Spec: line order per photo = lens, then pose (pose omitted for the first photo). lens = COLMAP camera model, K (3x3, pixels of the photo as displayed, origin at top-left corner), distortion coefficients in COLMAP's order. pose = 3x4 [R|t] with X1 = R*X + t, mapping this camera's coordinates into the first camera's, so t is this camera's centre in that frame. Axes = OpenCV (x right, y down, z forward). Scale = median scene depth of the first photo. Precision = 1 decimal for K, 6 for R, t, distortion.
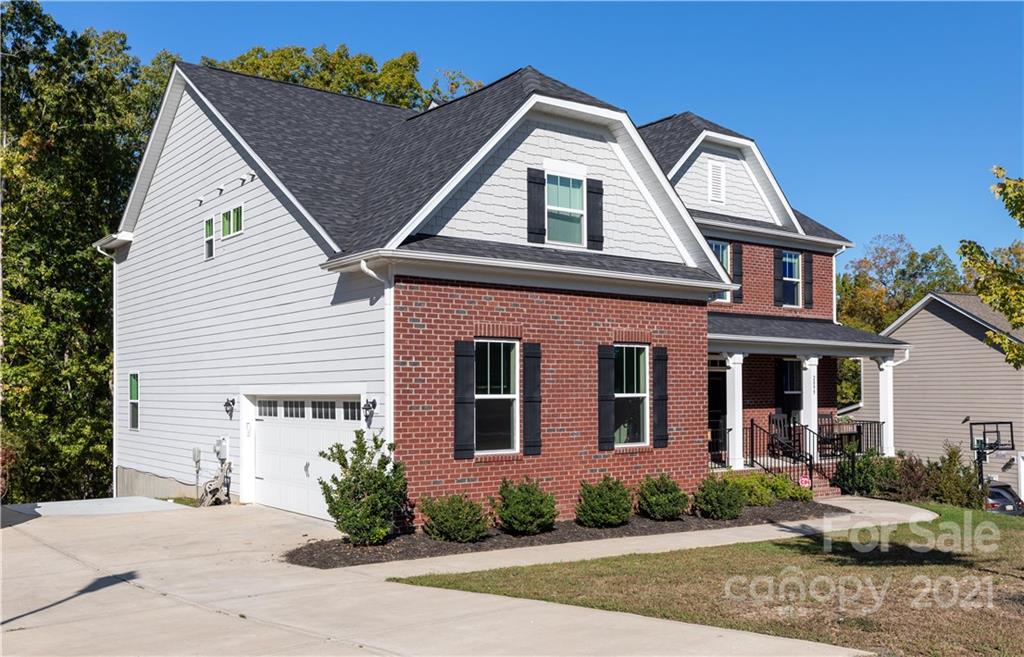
lens RADIAL K [[955.2, 0, 494.9], [0, 955.2, 369.8], [0, 0, 1]] dist [-0.010155, 0.000000]
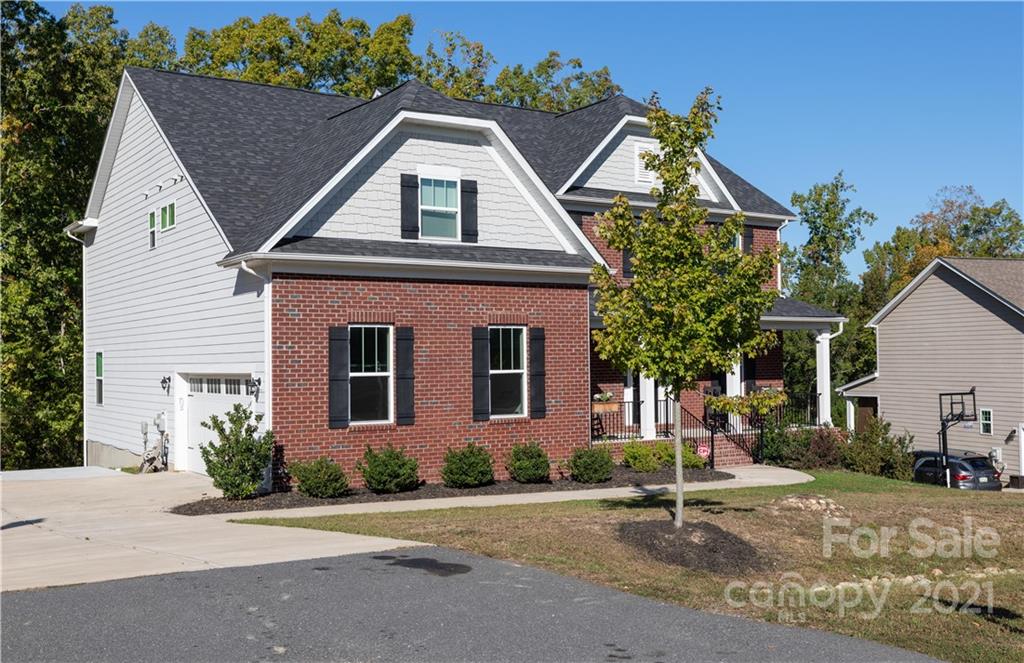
lens RADIAL K [[1088.0, 0, 512.1], [0, 1088.0, 333.8], [0, 0, 1]] dist [-0.004577, 0.000000]
pose [[0.998344, -0.009083, -0.056804, 0.186600], [0.009016, 0.999958, -0.001441, -0.013193], [0.056815, 0.000926, 0.998384, -0.227394]]
